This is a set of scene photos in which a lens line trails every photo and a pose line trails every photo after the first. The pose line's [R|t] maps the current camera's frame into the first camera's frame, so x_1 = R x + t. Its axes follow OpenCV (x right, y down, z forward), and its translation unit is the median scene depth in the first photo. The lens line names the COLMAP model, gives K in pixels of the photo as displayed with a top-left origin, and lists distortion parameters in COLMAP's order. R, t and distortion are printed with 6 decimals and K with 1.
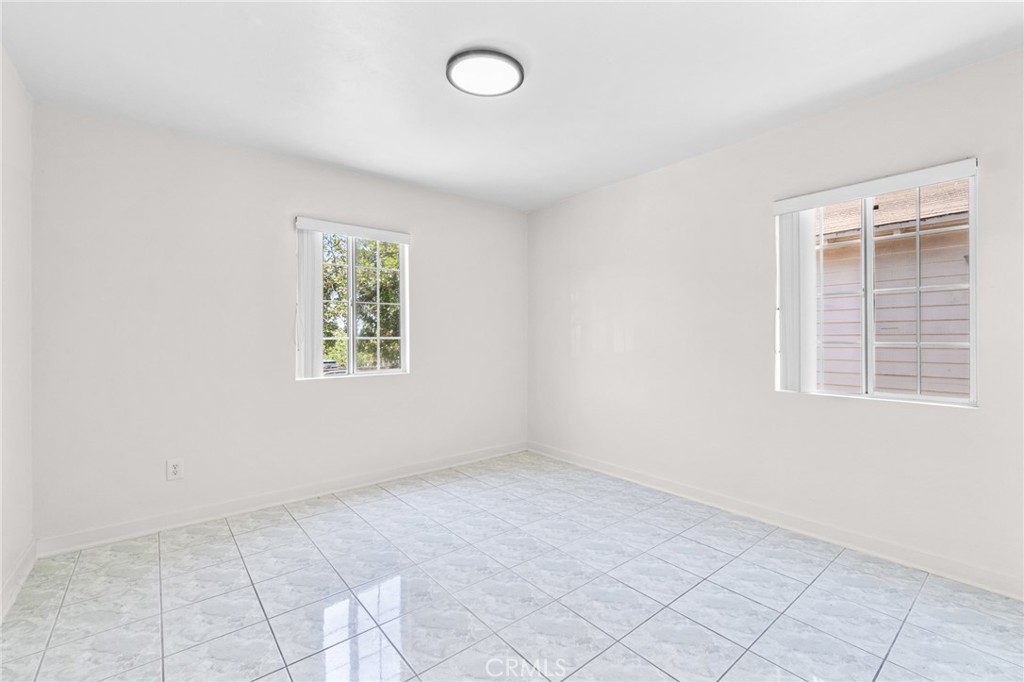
lens RADIAL K [[443.4, 0, 517.1], [0, 443.4, 337.2], [0, 0, 1]] dist [0.013516, 0.000980]
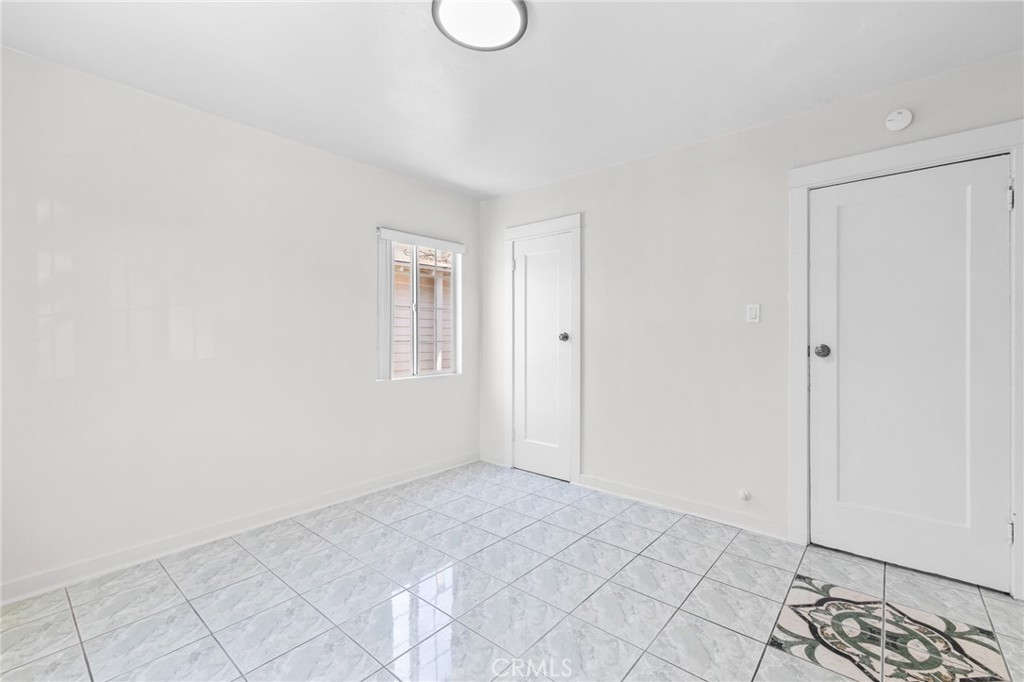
lens RADIAL K [[443.4, 0, 520.7], [0, 443.4, 338.8], [0, 0, 1]] dist [0.013516, 0.000980]
pose [[-0.184235, -0.003576, 0.982876, -0.613307], [0.002218, 0.999989, 0.004054, 0.000601], [-0.982880, 0.002927, -0.184225, 0.747816]]
